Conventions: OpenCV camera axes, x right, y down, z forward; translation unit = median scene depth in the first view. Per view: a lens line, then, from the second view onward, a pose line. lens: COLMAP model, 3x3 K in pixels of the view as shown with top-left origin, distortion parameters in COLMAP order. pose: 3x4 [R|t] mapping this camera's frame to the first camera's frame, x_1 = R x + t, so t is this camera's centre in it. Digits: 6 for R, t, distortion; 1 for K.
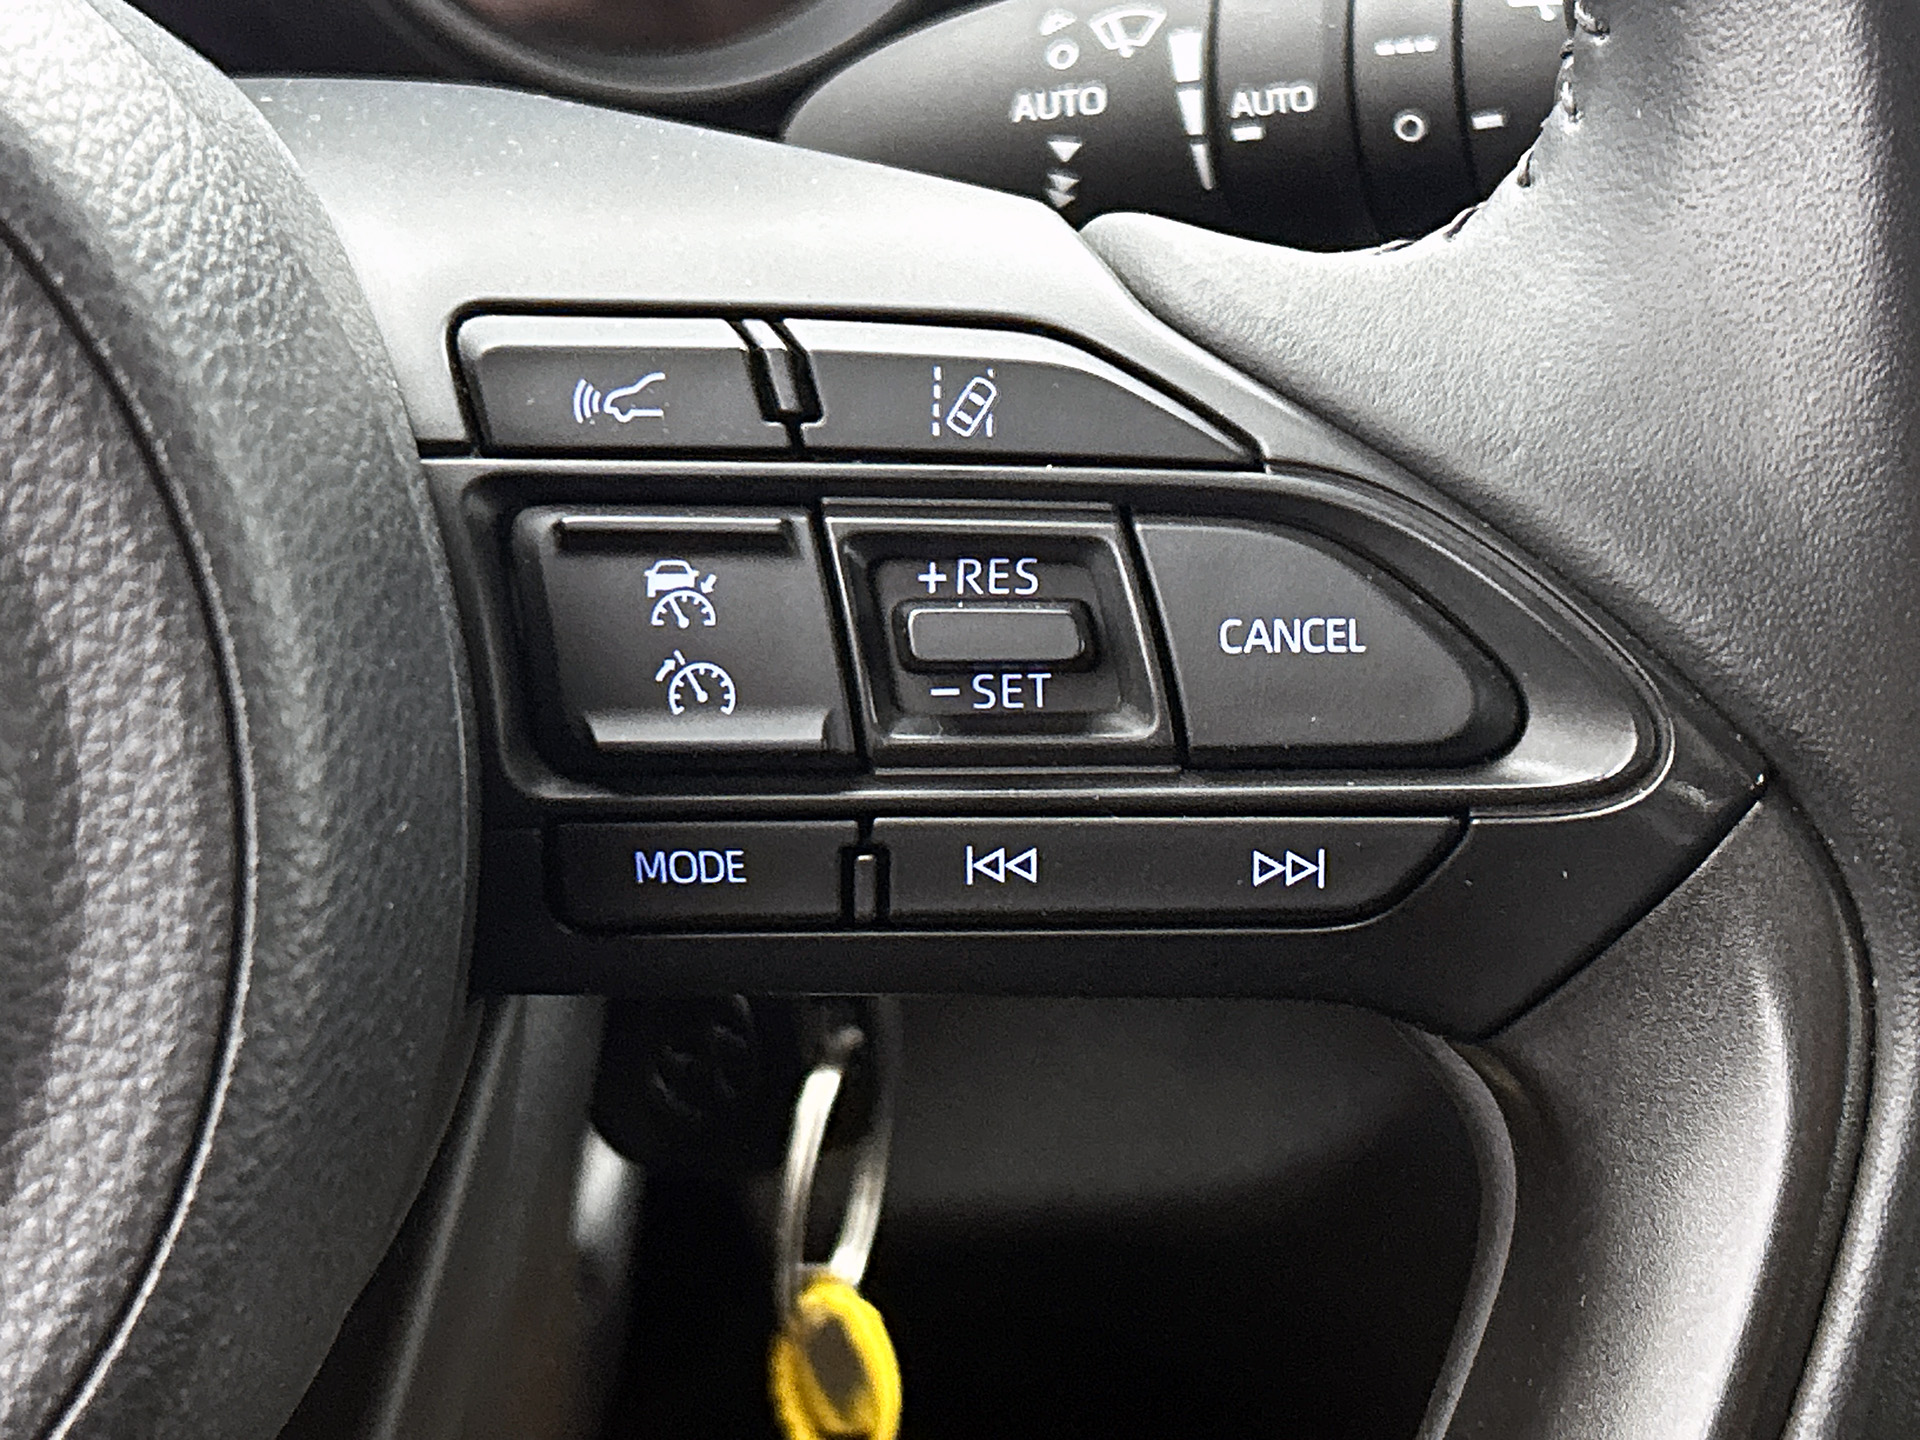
lens RADIAL K [[3547.3, 0, 960.0], [0, 3547.3, 720.0], [0, 0, 1]] dist [0.164550, -0.214600]
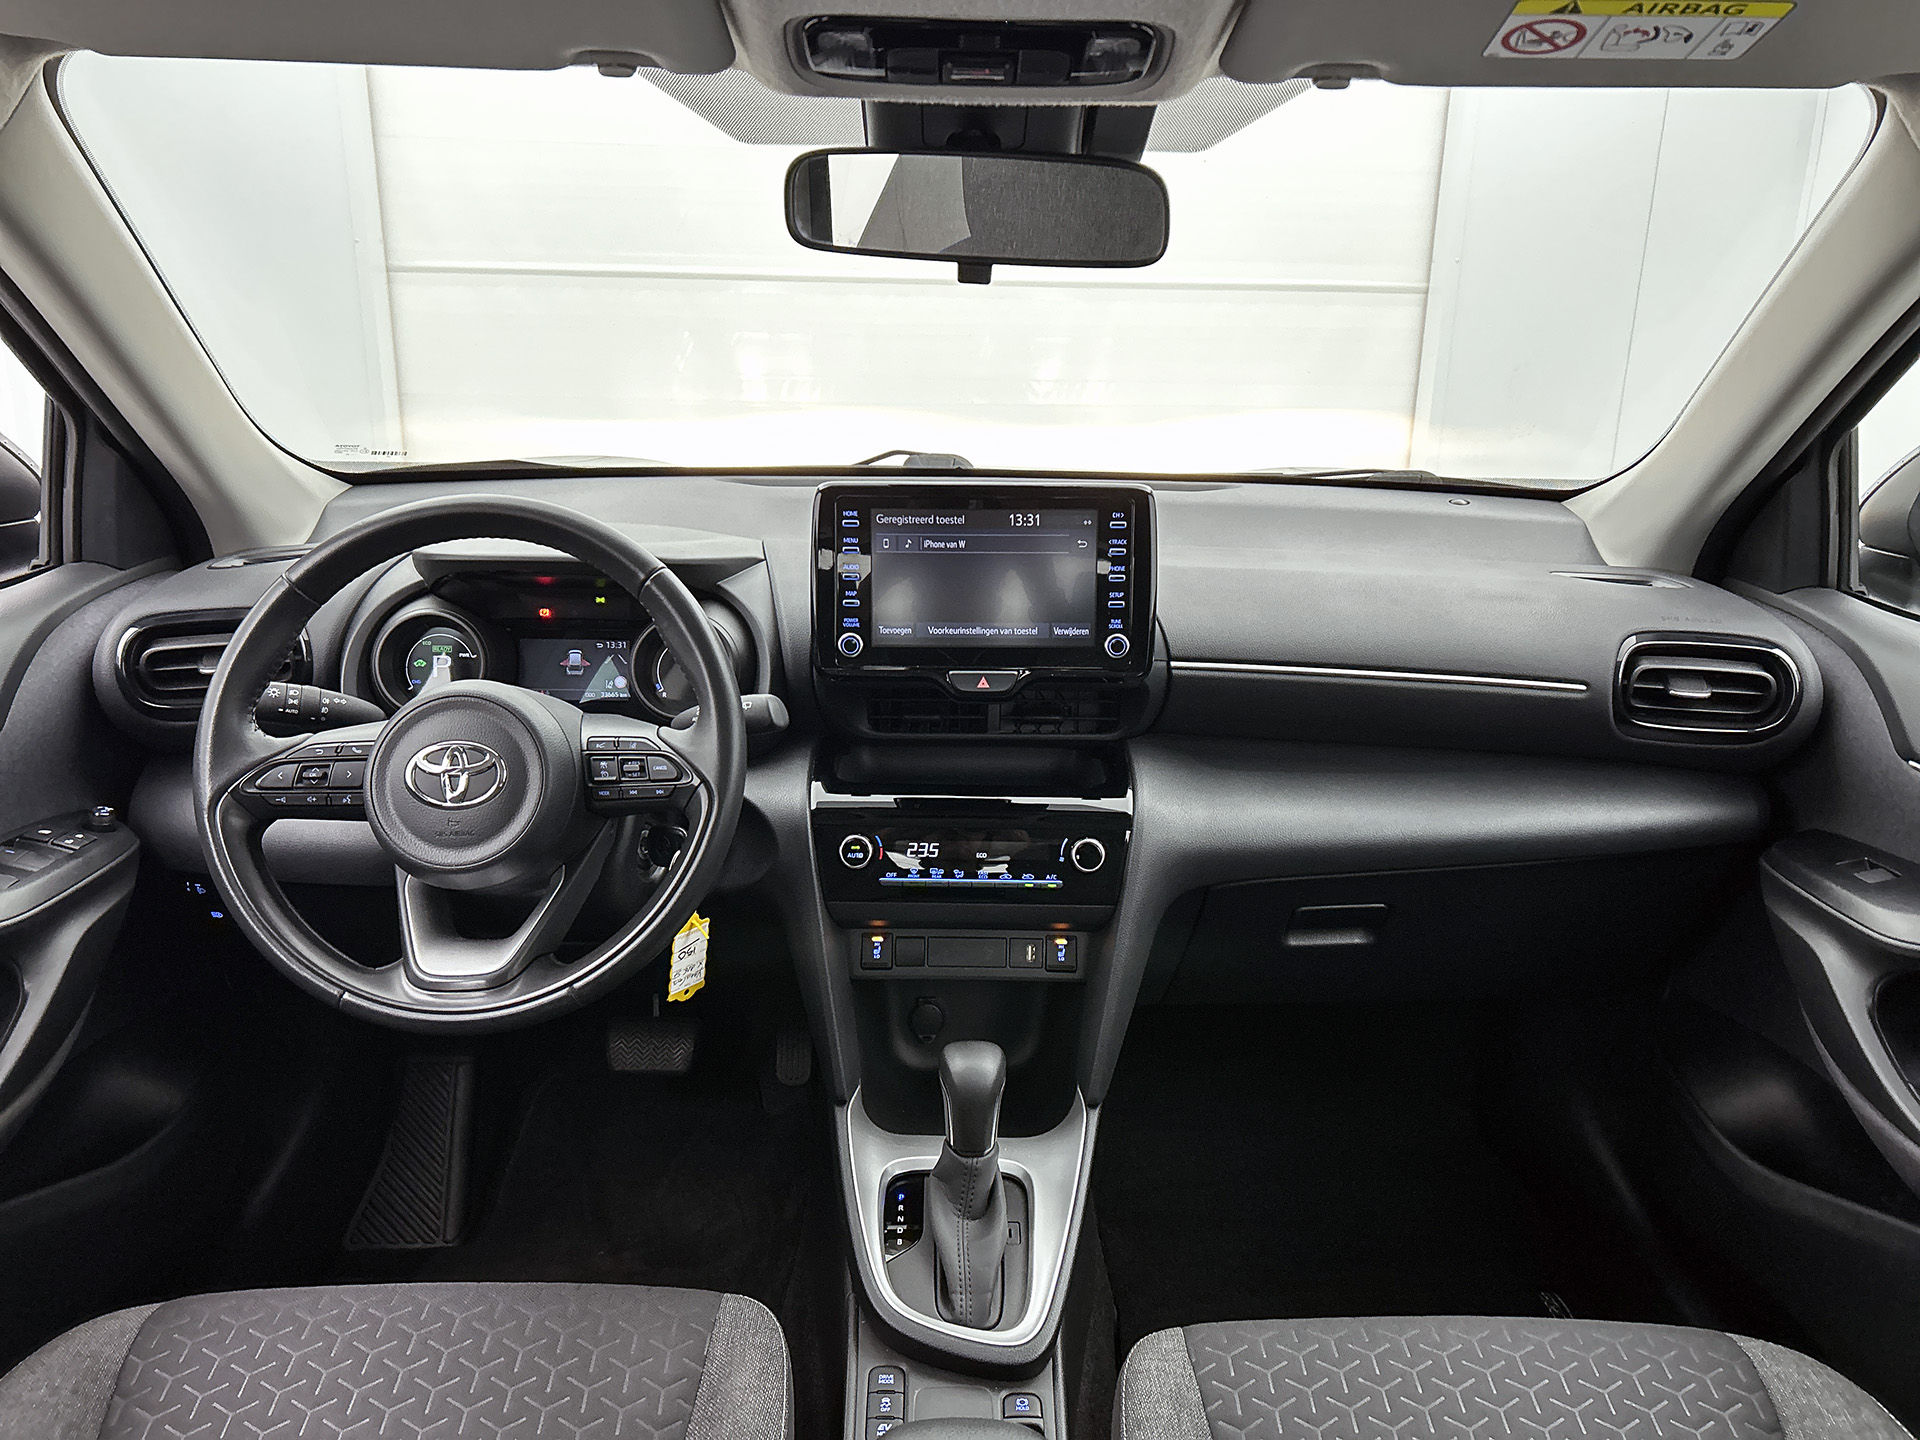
lens RADIAL K [[1488.3, 0, 966.9], [0, 1488.3, 712.7], [0, 0, 1]] dist [0.061291, -0.097776]
pose [[0.977756, -0.019379, -0.208850, 1.777122], [-0.018556, 0.983826, -0.178161, 0.542722], [0.208925, 0.178073, 0.961582, -2.792254]]
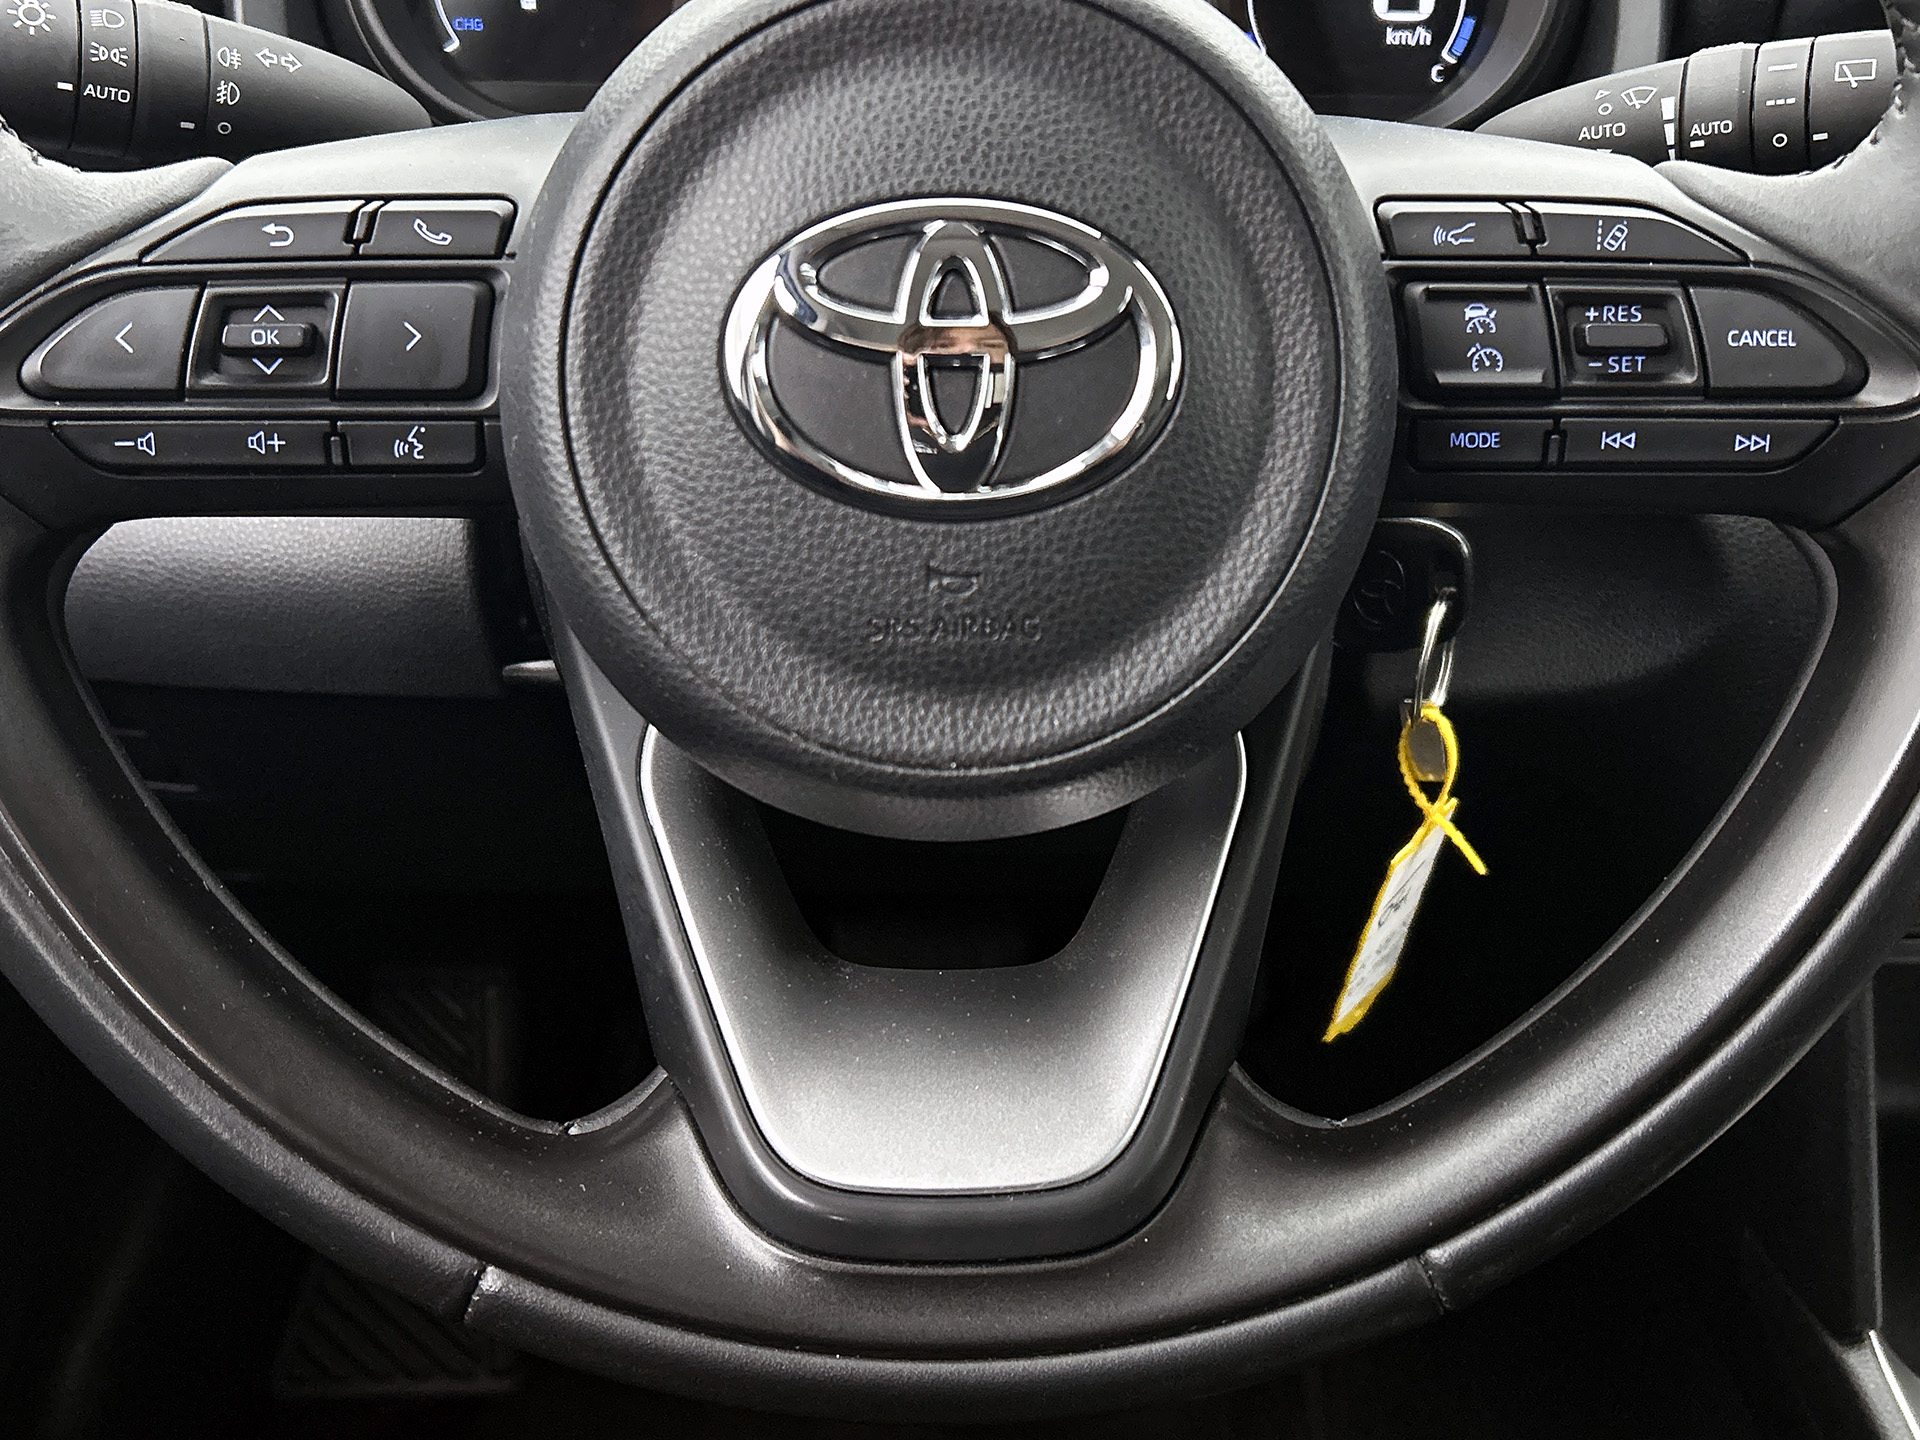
lens RADIAL K [[1918.4, 0, 960.0], [0, 1918.4, 720.0], [0, 0, 1]] dist [0.132938, -0.408259]
pose [[0.982987, 0.048899, -0.177047, -0.178182], [-0.035380, 0.996268, 0.078727, 0.139514], [0.180236, -0.071123, 0.981049, -0.319603]]
